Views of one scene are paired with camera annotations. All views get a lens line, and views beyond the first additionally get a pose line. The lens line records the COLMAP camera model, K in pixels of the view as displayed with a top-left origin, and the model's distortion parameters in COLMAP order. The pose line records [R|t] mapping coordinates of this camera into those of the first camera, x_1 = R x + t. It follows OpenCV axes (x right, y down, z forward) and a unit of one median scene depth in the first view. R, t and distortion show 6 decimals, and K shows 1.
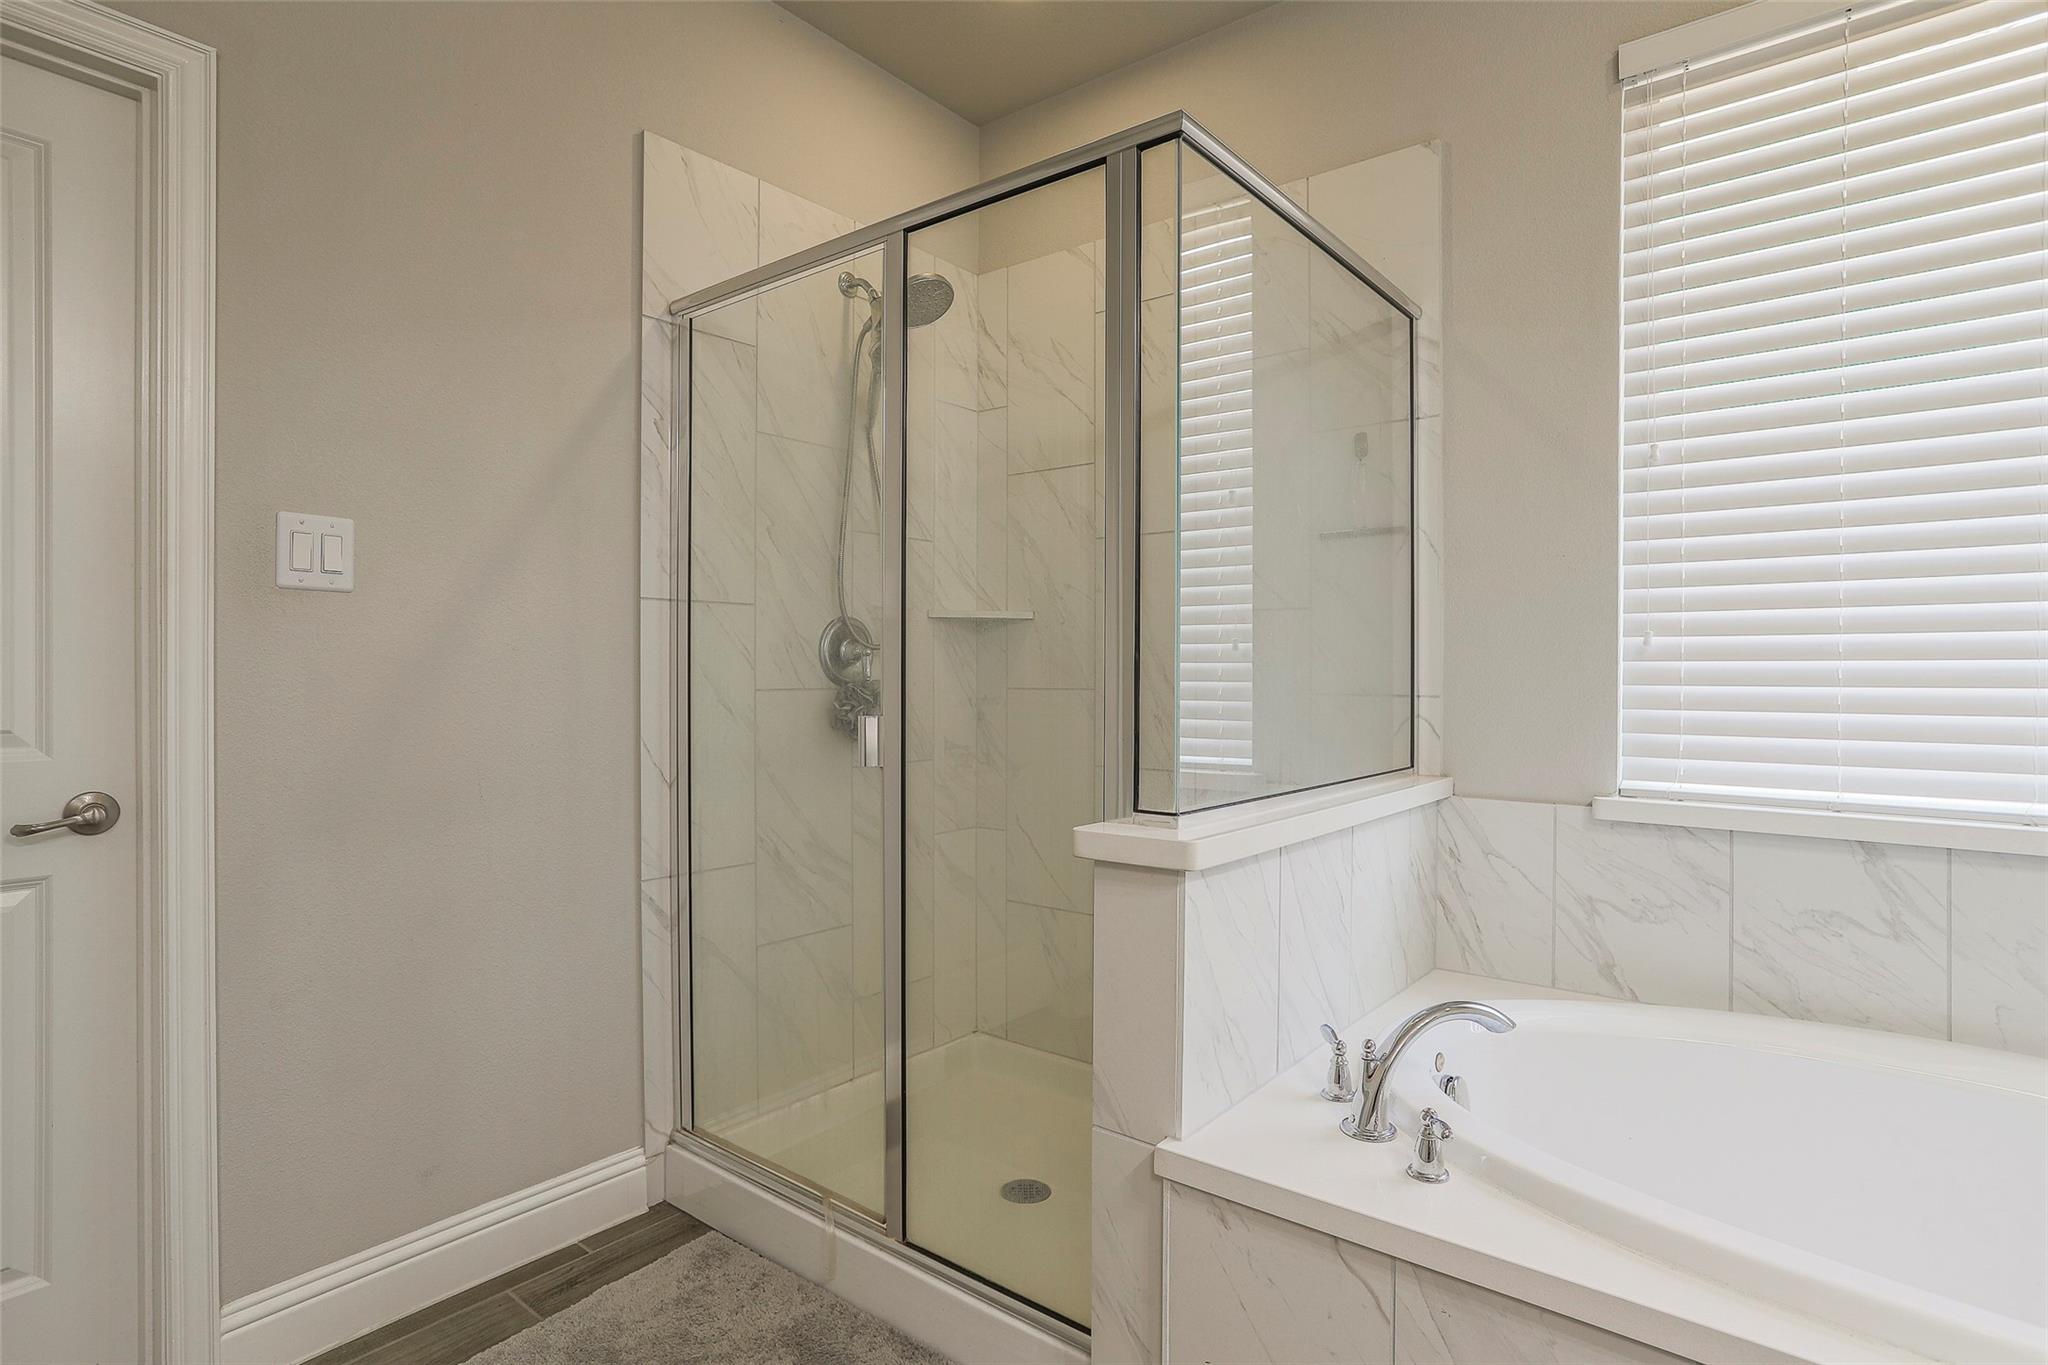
lens RADIAL K [[1056.5, 0, 1030.3], [0, 1056.5, 676.0], [0, 0, 1]] dist [-0.052452, 0.035773]
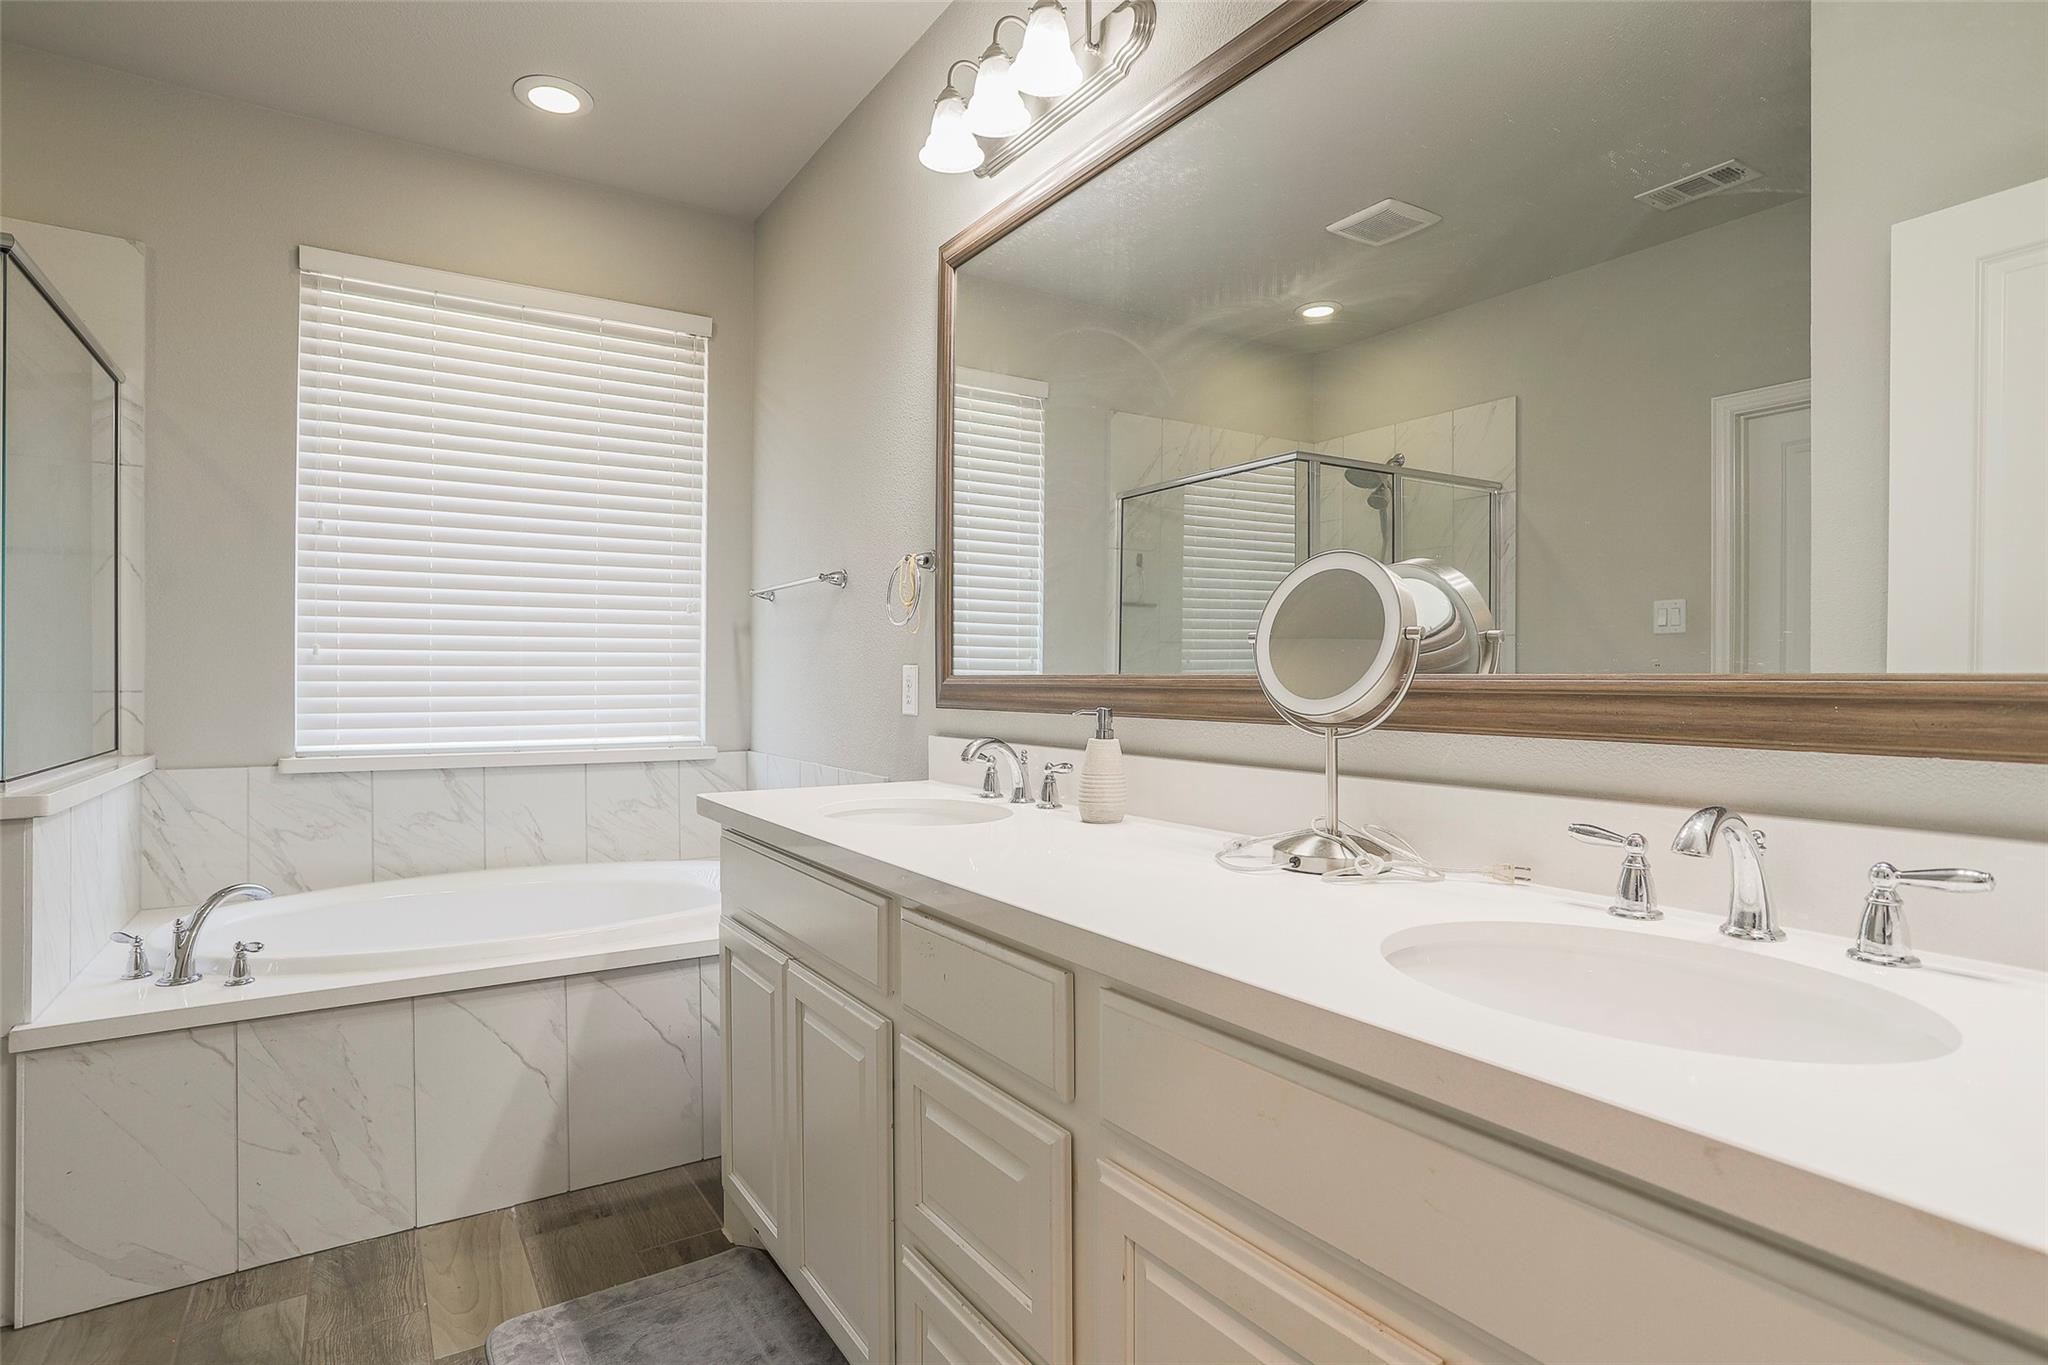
lens RADIAL K [[1046.7, 0, 996.6], [0, 1046.7, 680.1], [0, 0, 1]] dist [-0.052359, 0.029164]
pose [[0.338908, -0.003880, 0.940811, -0.458110], [0.002140, 0.999992, 0.003353, 0.004628], [-0.940817, 0.000877, 0.338914, -0.412566]]
